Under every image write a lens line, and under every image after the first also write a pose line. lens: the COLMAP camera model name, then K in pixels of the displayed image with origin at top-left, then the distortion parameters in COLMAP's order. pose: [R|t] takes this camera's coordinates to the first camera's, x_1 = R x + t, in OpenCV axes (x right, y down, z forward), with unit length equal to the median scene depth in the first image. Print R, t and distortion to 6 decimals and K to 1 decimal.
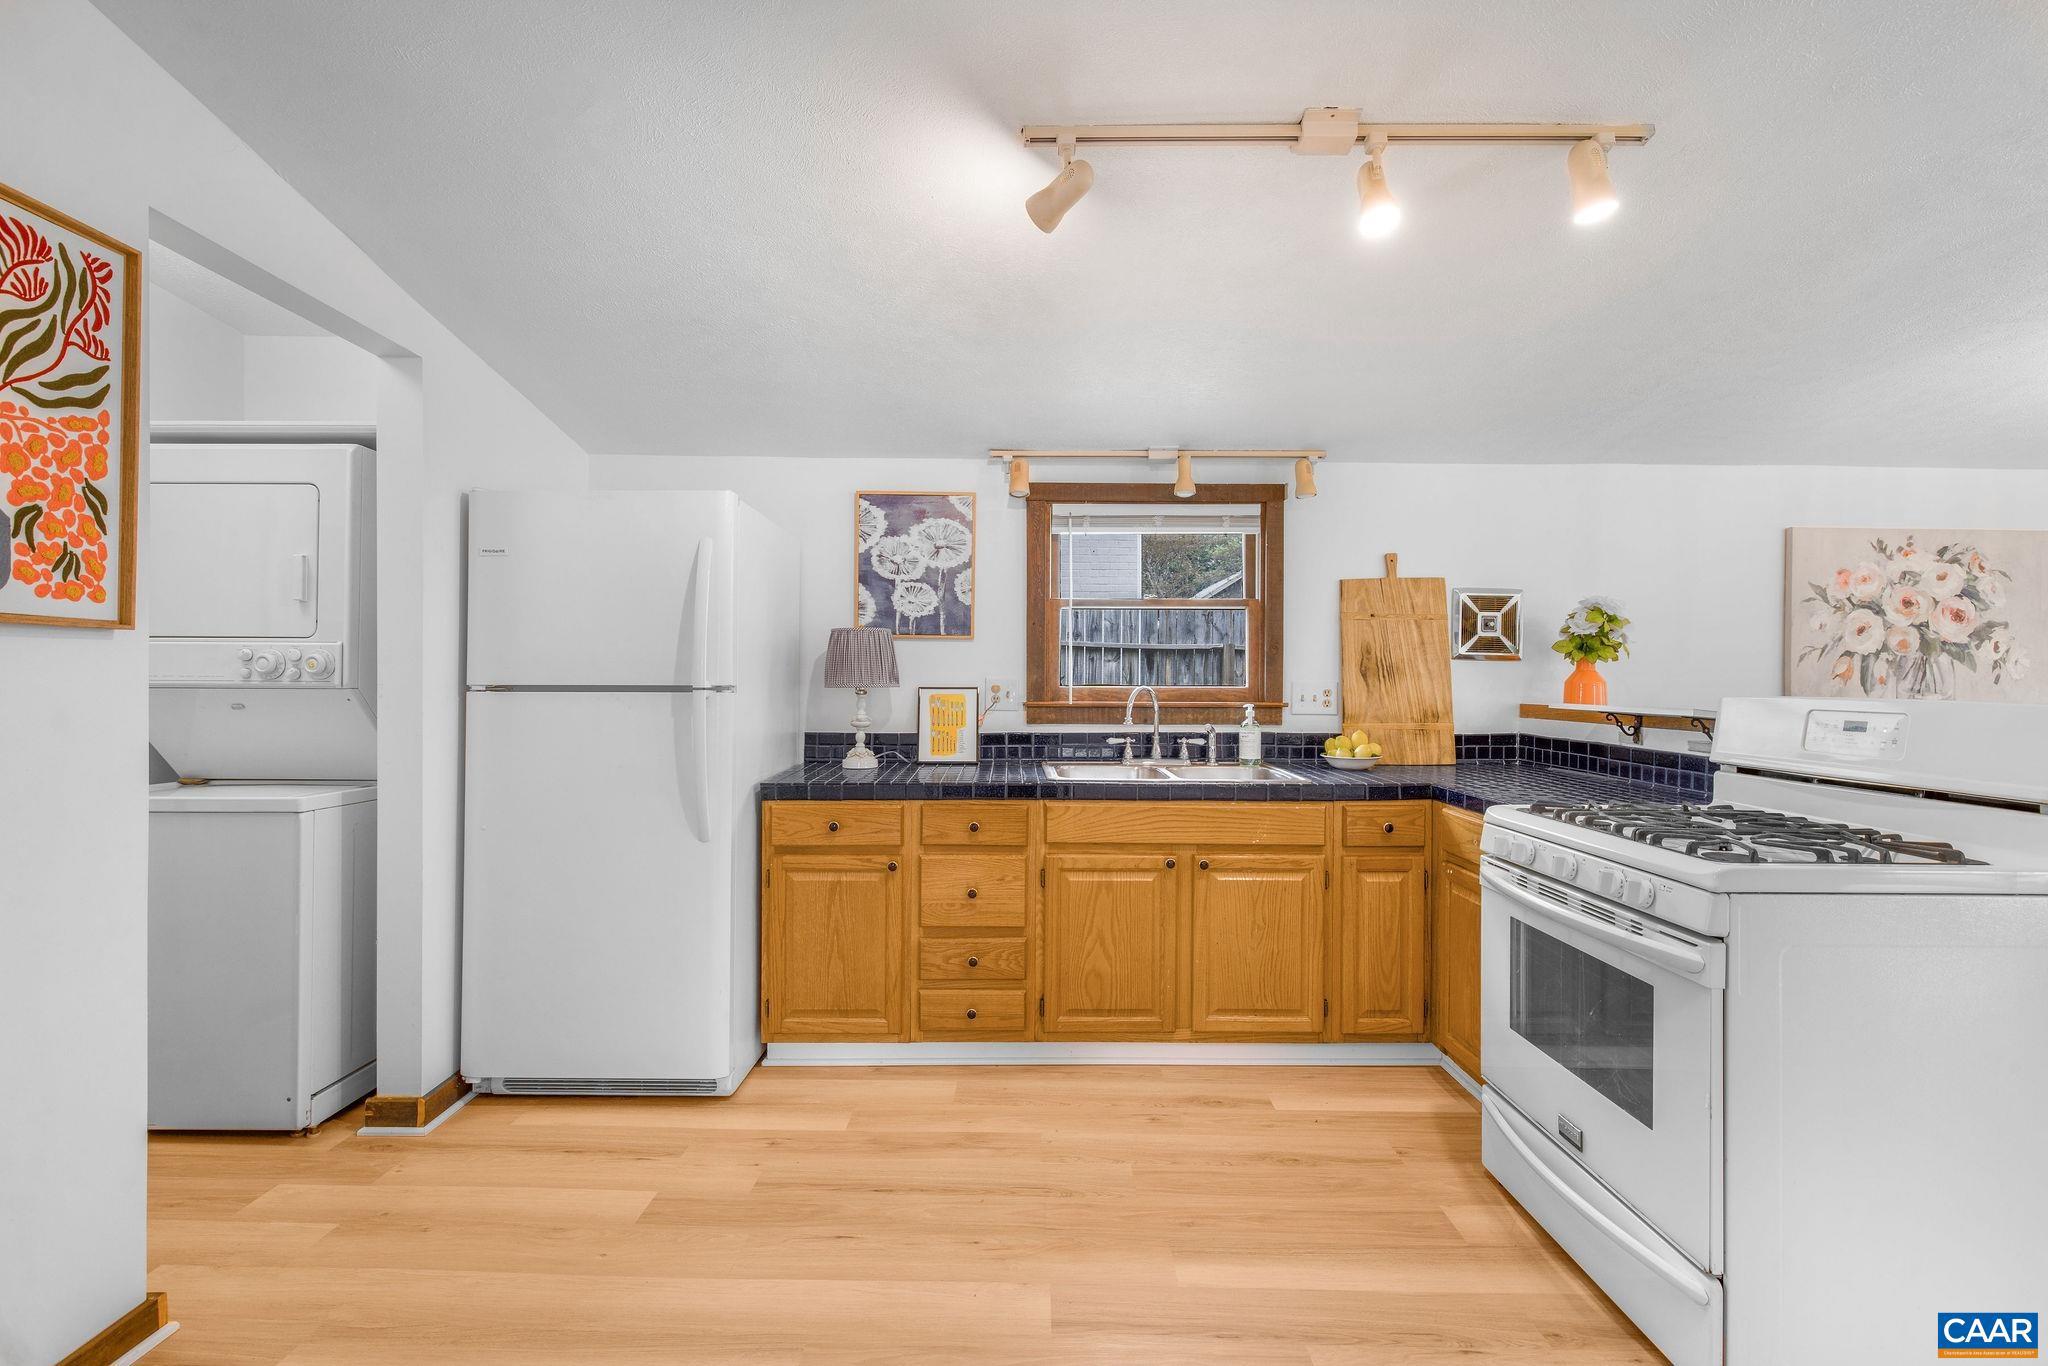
lens RADIAL K [[908.8, 0, 1020.1], [0, 908.8, 679.6], [0, 0, 1]] dist [0.006533, -0.001394]
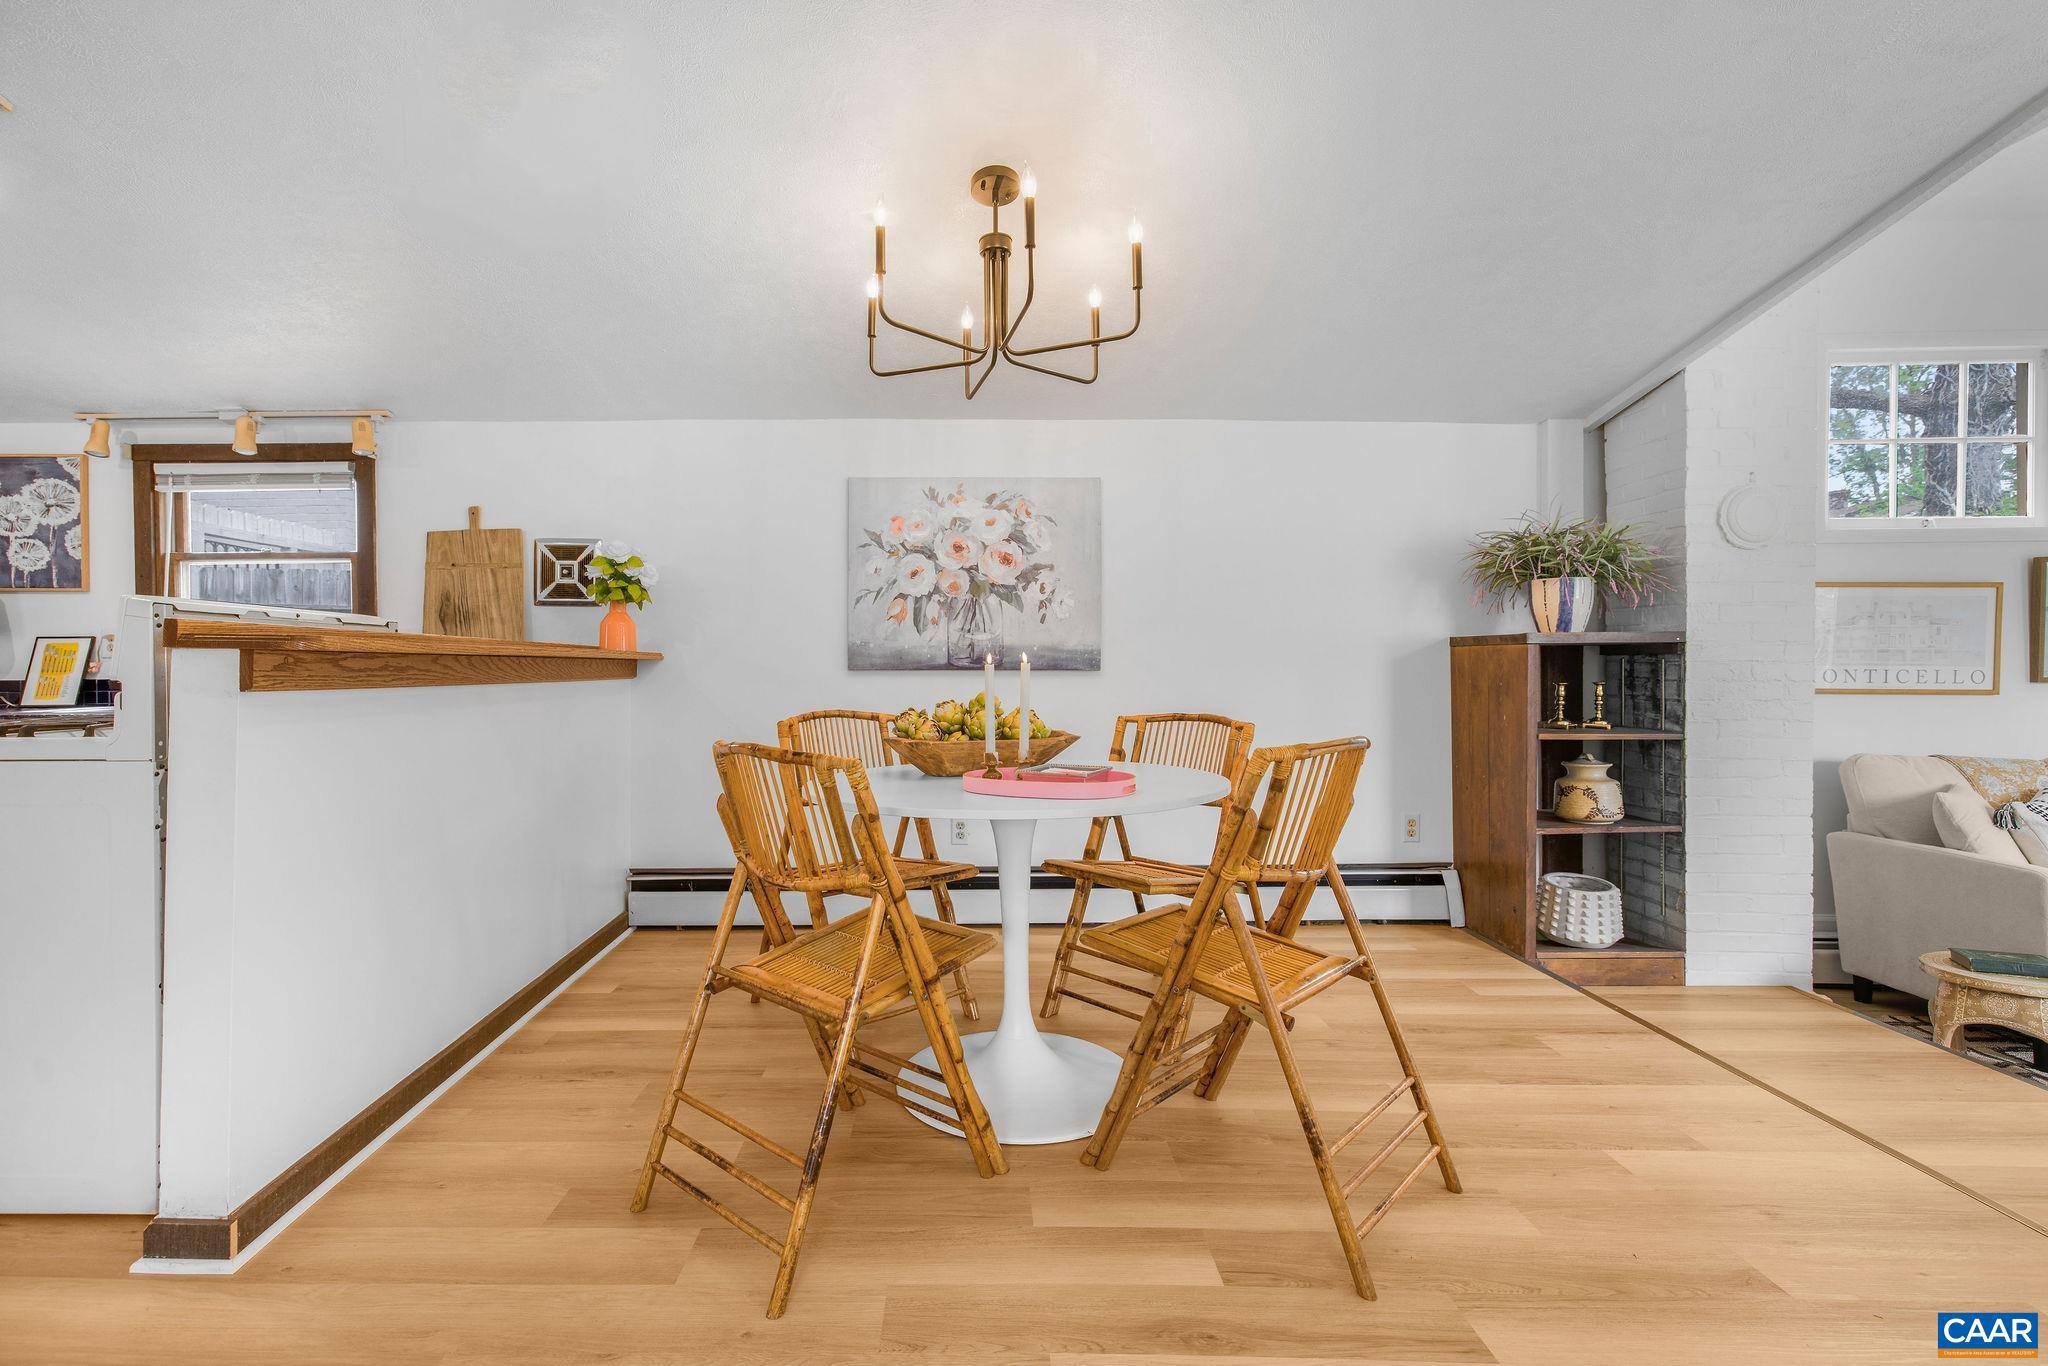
lens RADIAL K [[911.2, 0, 946.1], [0, 911.2, 669.6], [0, 0, 1]] dist [-0.006567, 0.002527]
pose [[0.999826, -0.009416, -0.016106, 0.988675], [0.009394, 0.999955, -0.001419, 0.059671], [0.016119, 0.001267, 0.999869, -0.054550]]
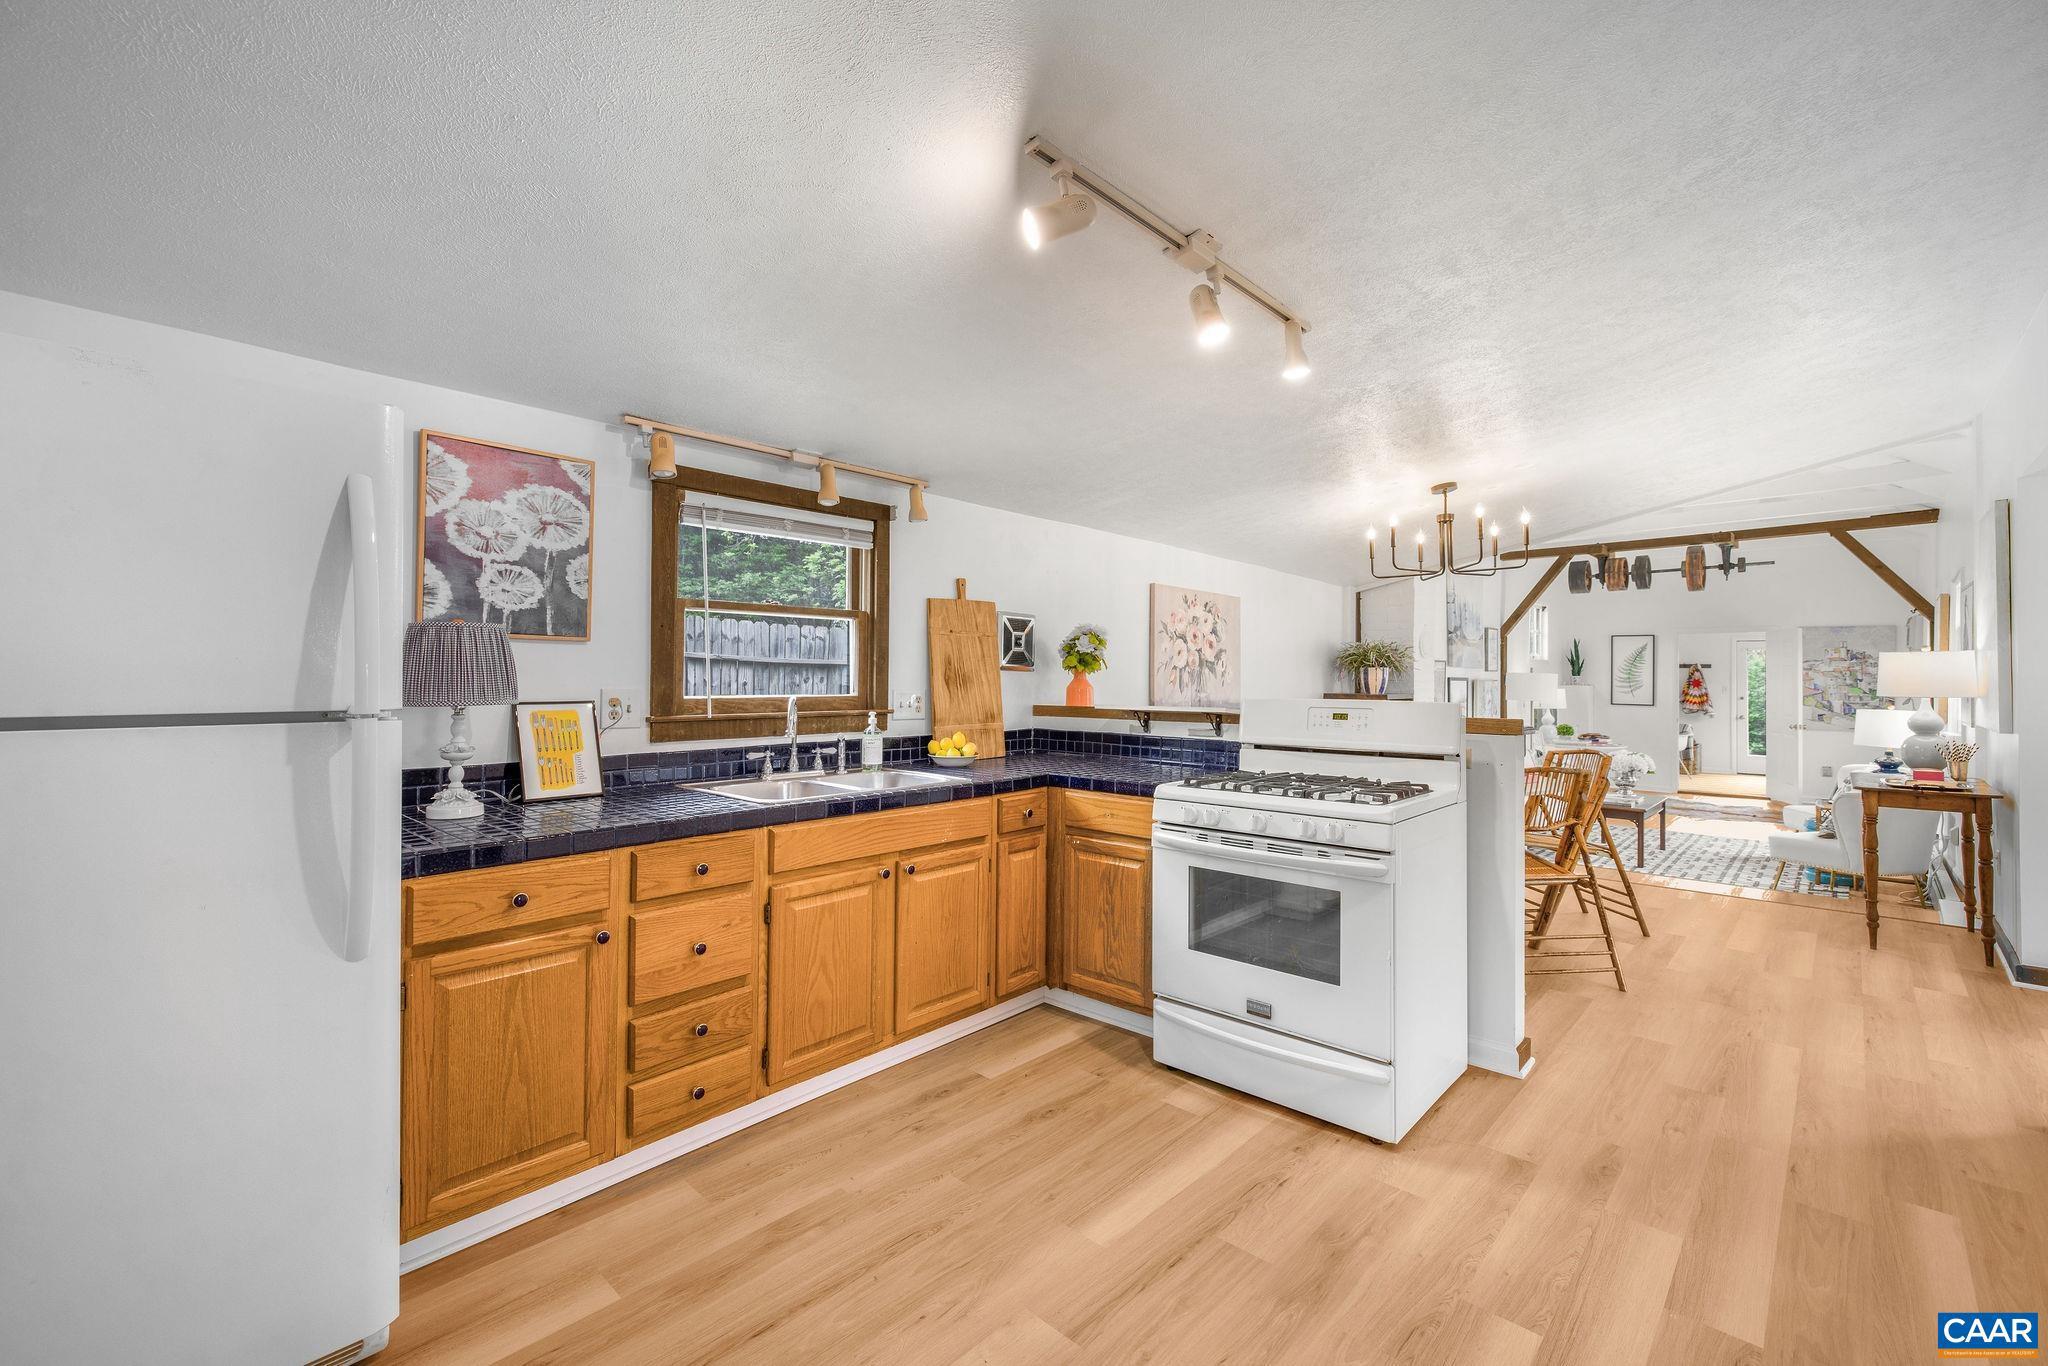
lens RADIAL K [[866.2, 0, 1018.0], [0, 866.2, 671.2], [0, 0, 1]] dist [0.001918, 0.000663]
pose [[0.680266, 0.004015, 0.732954, -0.360381], [0.001750, 0.999973, -0.007102, -0.011975], [-0.732963, 0.006114, 0.680241, 0.195782]]
